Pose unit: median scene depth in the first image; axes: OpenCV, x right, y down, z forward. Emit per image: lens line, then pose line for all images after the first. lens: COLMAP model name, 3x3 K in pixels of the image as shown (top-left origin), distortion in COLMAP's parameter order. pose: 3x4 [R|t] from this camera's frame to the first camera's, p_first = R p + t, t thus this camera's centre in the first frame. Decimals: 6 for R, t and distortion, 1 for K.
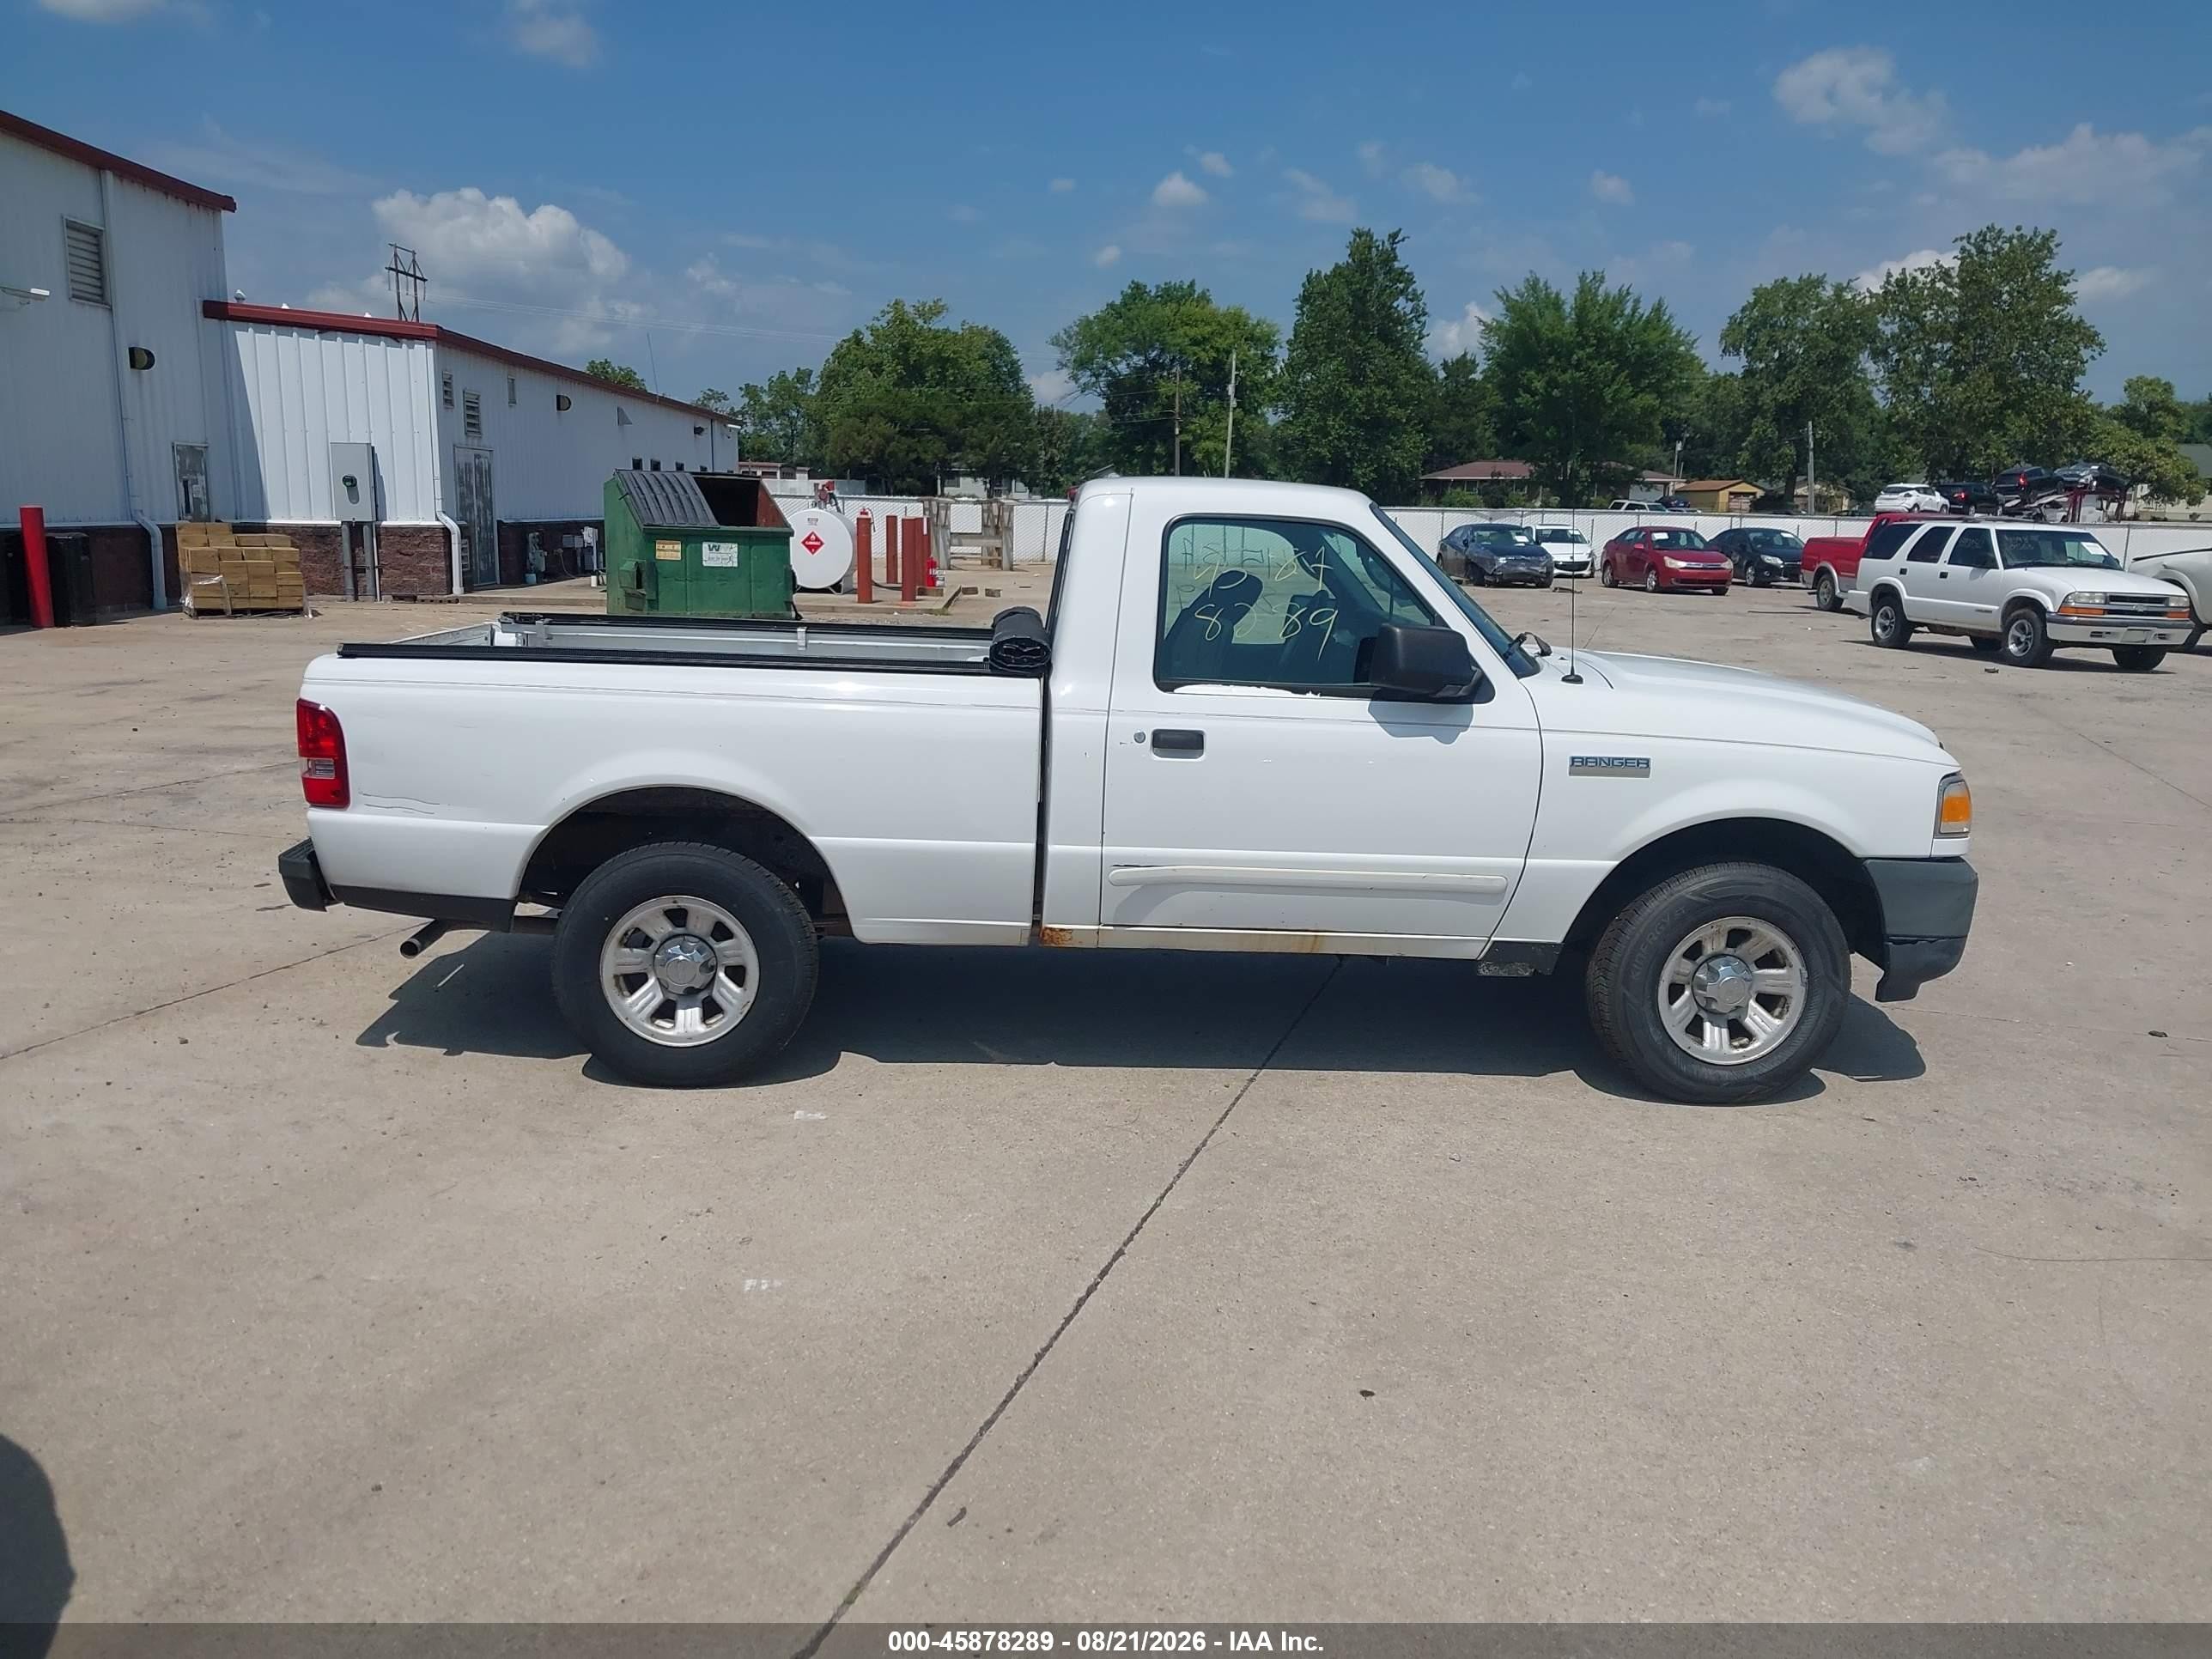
lens RADIAL K [[1742.2, 0, 1115.8], [0, 1742.2, 850.7], [0, 0, 1]] dist [0.011214, -0.007051]
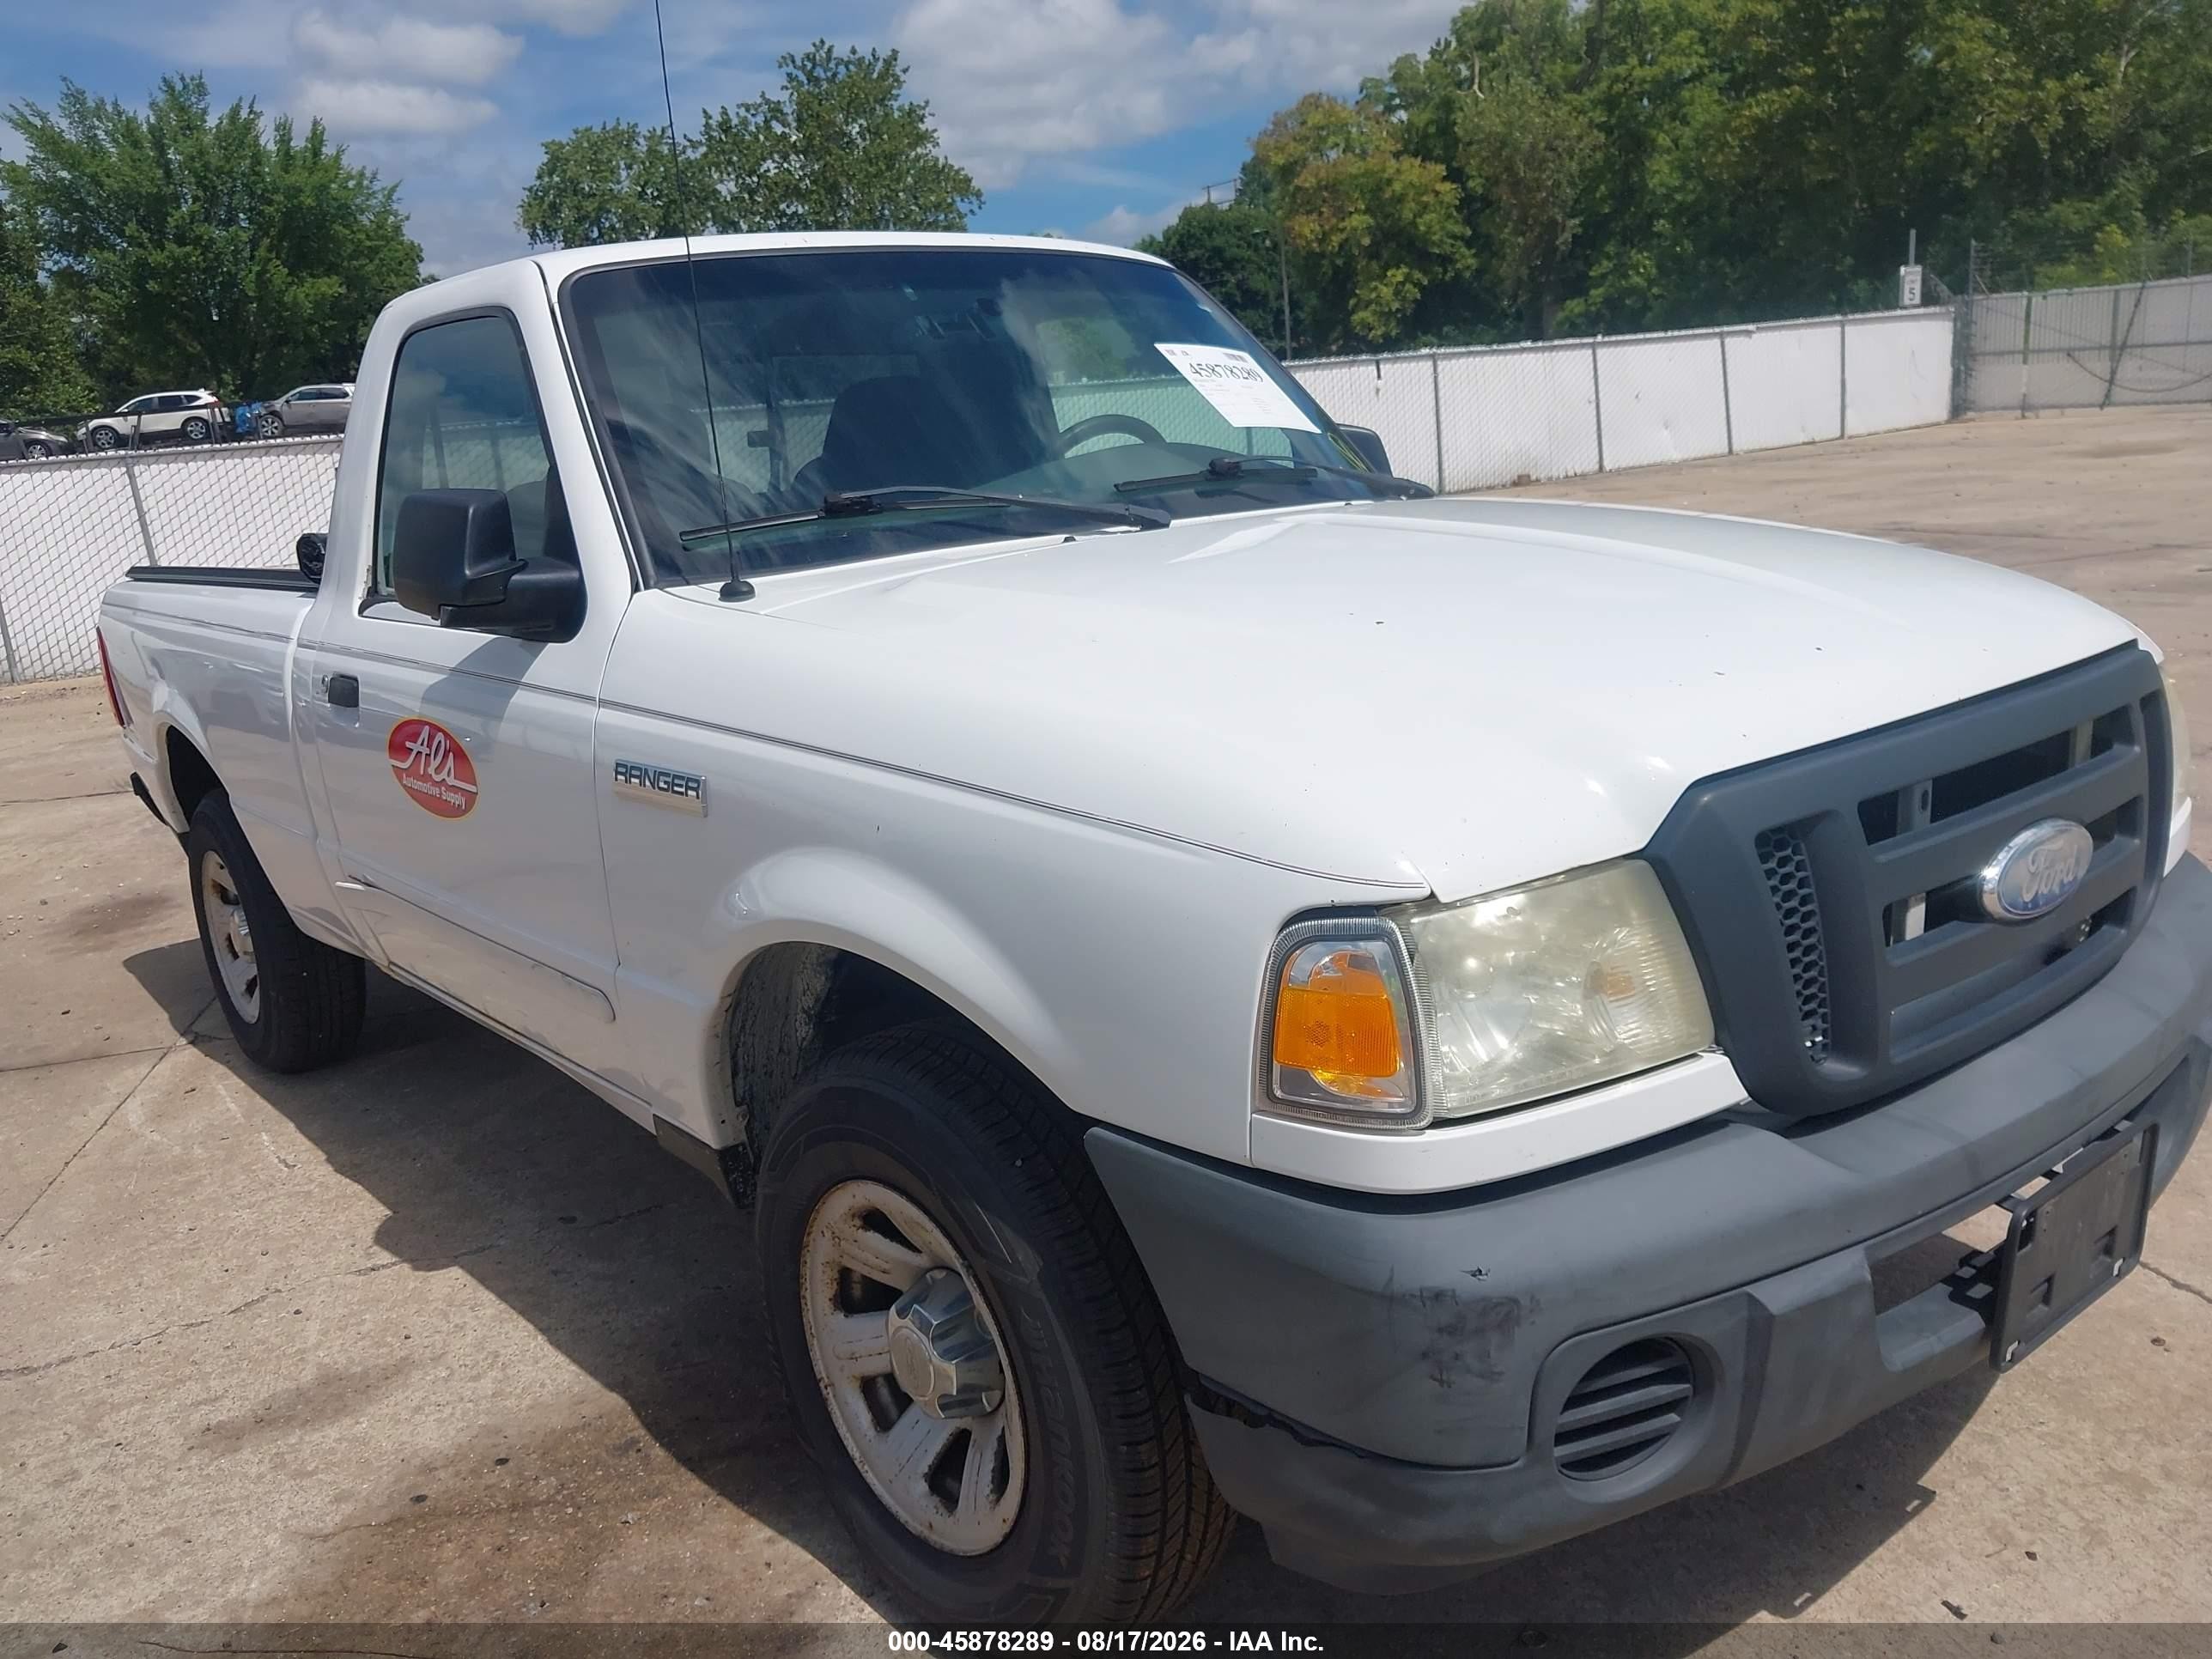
lens RADIAL K [[1742.2, 0, 1028.0], [0, 1742.2, 824.3], [0, 0, 1]] dist [0.011214, -0.007051]
pose [[0.868991, -0.208740, 0.448644, 0.167327], [0.204227, 0.977140, 0.059059, -0.051731], [-0.450717, 0.040303, 0.891757, 0.293032]]
